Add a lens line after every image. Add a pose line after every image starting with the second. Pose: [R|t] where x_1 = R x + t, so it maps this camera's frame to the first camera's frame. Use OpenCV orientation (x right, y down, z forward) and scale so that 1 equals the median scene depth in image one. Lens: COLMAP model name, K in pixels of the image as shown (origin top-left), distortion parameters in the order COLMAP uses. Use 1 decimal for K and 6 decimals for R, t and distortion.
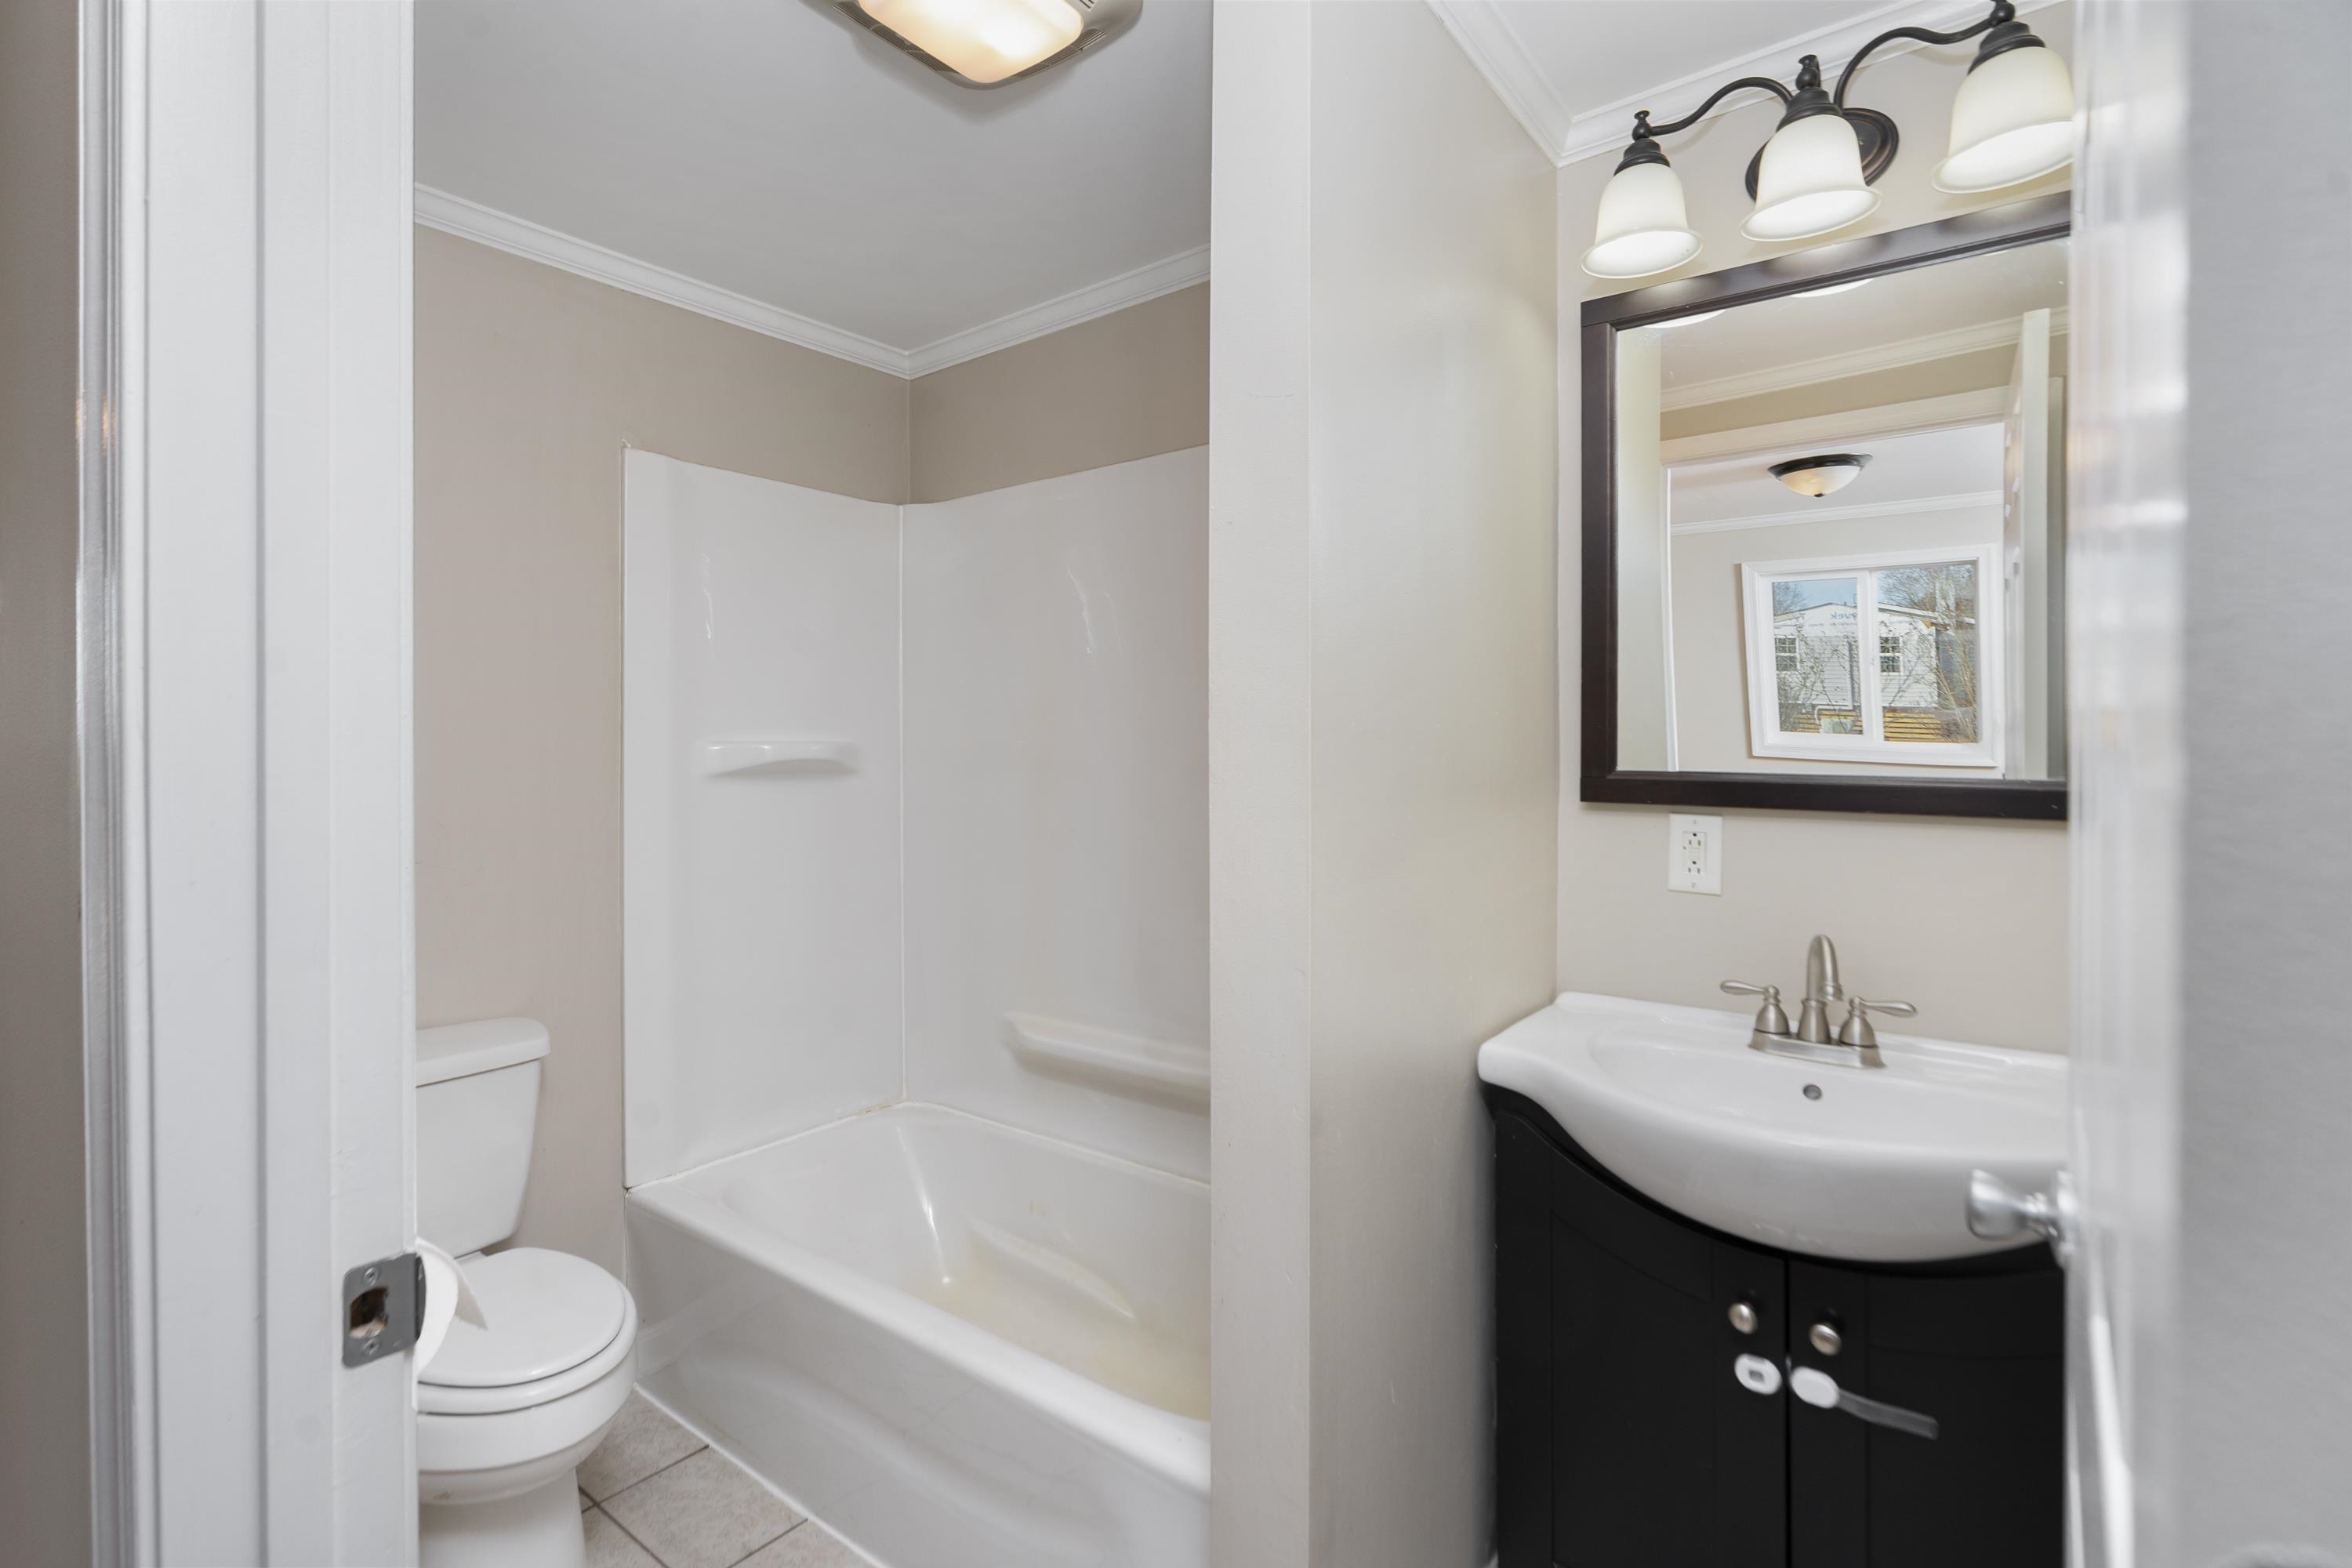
lens RADIAL K [[1087.0, 0, 1173.8], [0, 1087.0, 761.2], [0, 0, 1]] dist [-0.002596, -0.000668]
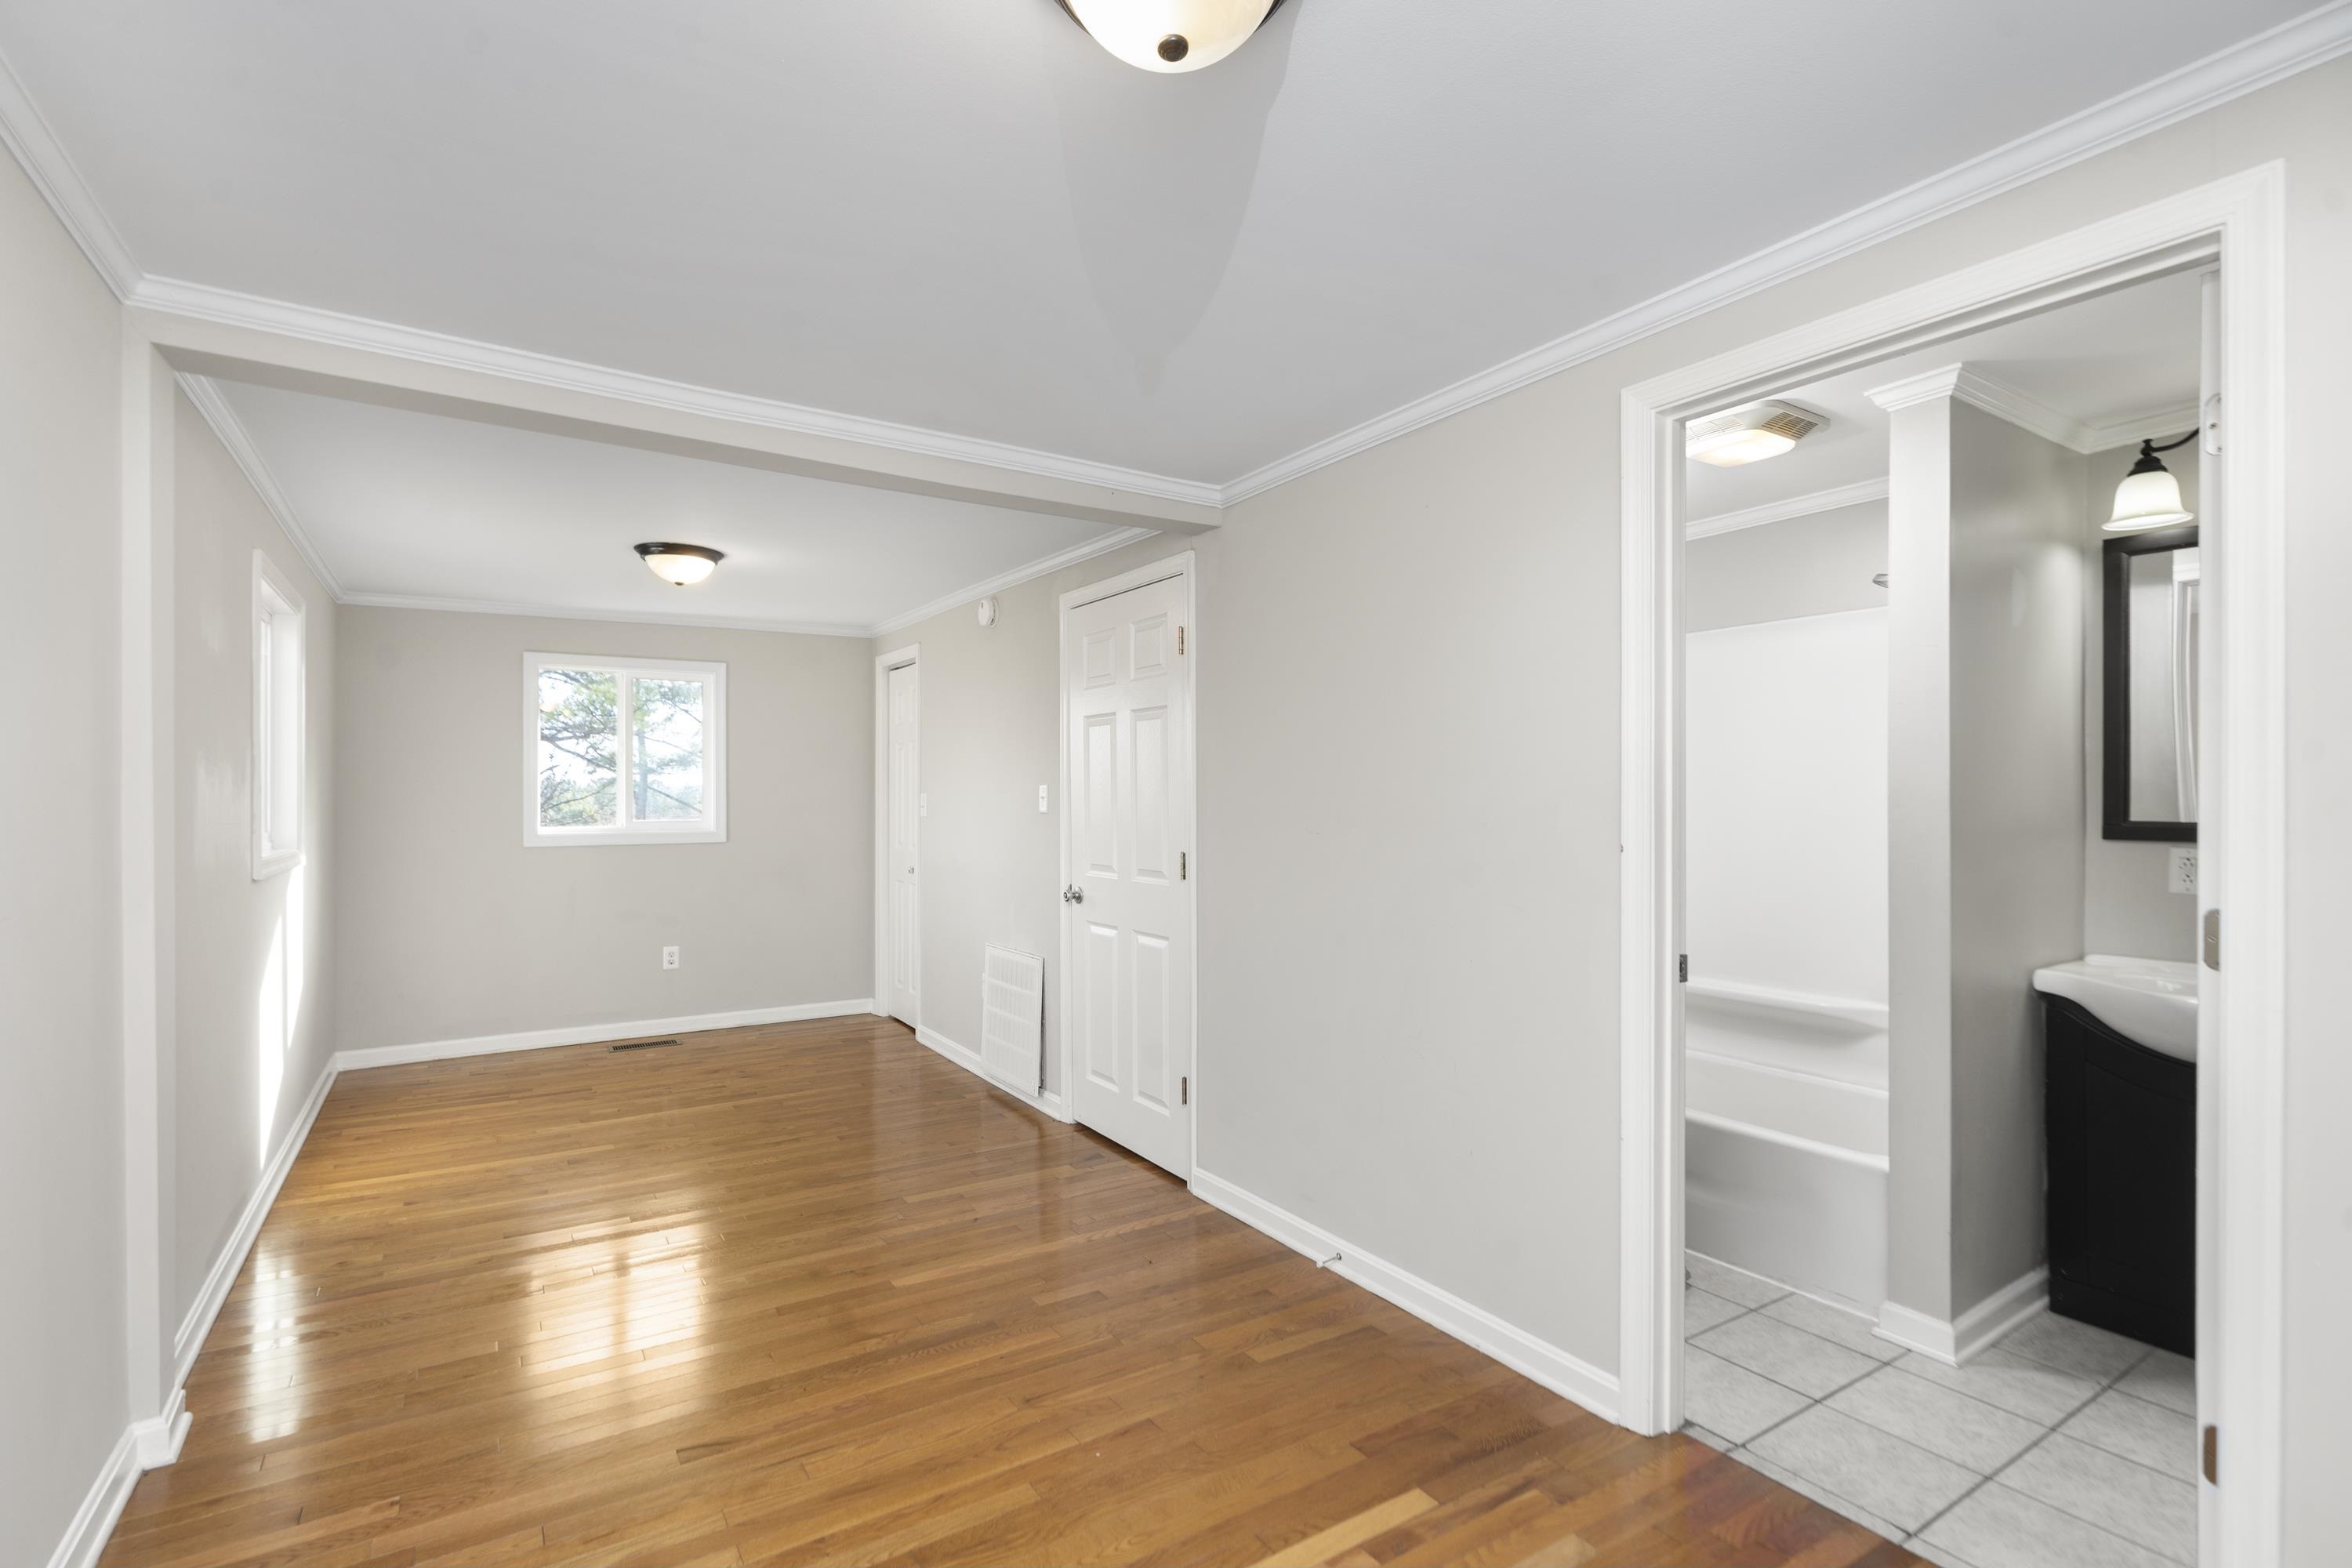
lens RADIAL K [[1087.0, 0, 1178.9], [0, 1087.0, 798.9], [0, 0, 1]] dist [-0.002596, -0.000668]
pose [[0.944696, 0.002952, -0.327933, -0.457276], [-0.006642, 0.999927, -0.010134, 0.002455], [0.327879, 0.011752, 0.944647, -1.128171]]
